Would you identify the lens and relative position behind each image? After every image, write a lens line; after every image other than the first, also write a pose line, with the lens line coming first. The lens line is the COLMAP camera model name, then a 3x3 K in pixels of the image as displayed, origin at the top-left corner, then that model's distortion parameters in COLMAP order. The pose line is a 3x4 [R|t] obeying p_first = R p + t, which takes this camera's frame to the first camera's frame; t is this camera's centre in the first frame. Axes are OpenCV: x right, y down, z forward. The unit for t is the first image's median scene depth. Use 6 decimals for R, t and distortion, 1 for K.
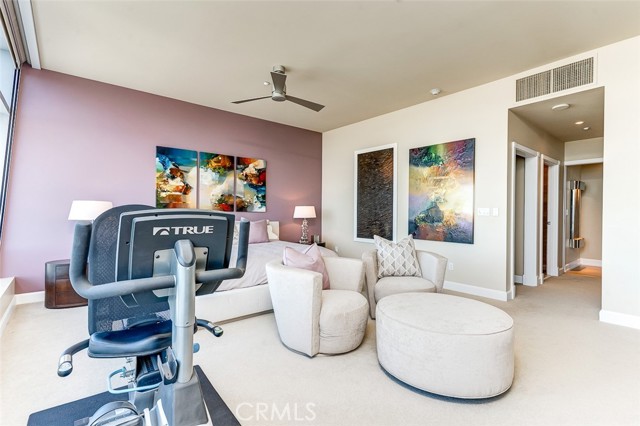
lens RADIAL K [[304.0, 0, 316.5], [0, 304.0, 211.3], [0, 0, 1]] dist [0.026320, 0.001021]
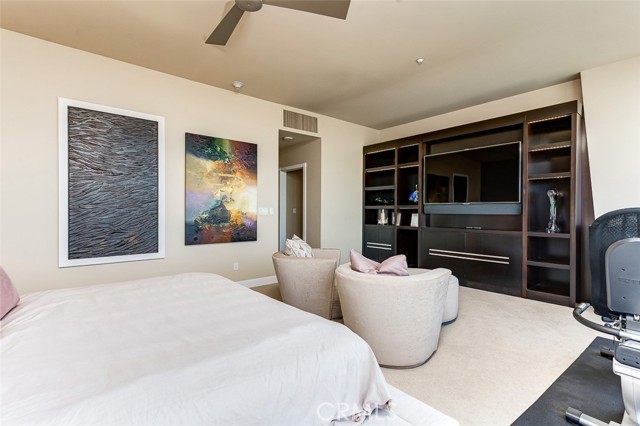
lens RADIAL K [[304.0, 0, 320.0], [0, 304.0, 211.5], [0, 0, 1]] dist [0.026320, 0.001021]
pose [[0.008134, -0.003485, 0.999961, -0.316019], [0.001147, 0.999993, 0.003476, -0.000511], [-0.999966, 0.001119, 0.008138, 0.417627]]
